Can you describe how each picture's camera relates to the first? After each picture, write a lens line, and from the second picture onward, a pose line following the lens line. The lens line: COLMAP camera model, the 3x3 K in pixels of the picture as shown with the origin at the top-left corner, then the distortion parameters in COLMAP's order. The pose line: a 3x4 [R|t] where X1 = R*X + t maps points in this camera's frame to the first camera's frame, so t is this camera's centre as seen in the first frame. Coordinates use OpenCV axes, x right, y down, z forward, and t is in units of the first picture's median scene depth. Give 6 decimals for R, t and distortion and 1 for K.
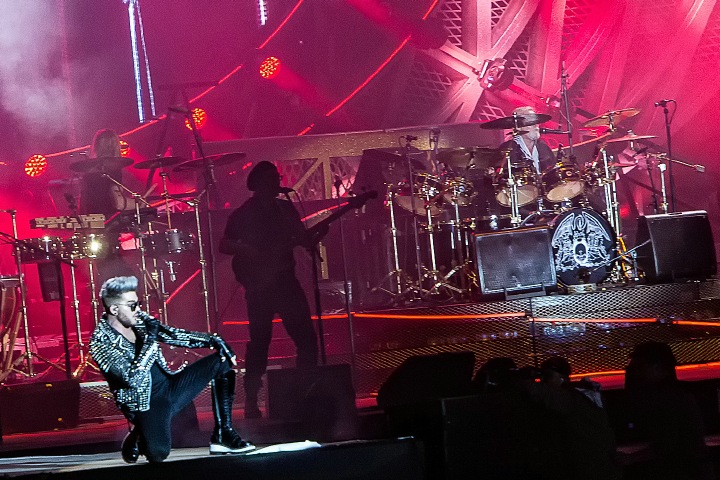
lens RADIAL K [[4564.4, 0, 357.9], [0, 4564.4, 243.0], [0, 0, 1]] dist [-1.272867, 0.000000]
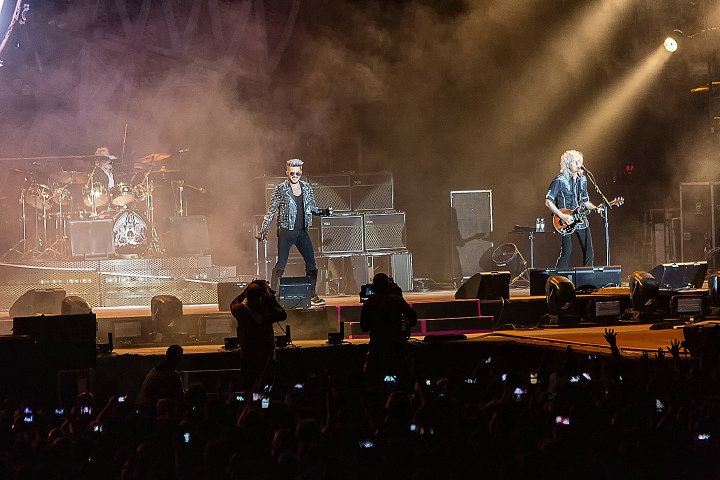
lens RADIAL K [[4564.4, 0, 360.6], [0, 4564.4, 239.5], [0, 0, 1]] dist [-1.272867, 0.000000]
pose [[0.993696, 0.056457, 0.096851, -0.031000], [-0.056520, 0.998399, -0.002092, 0.002225], [-0.096814, -0.003396, 0.995297, -0.721499]]
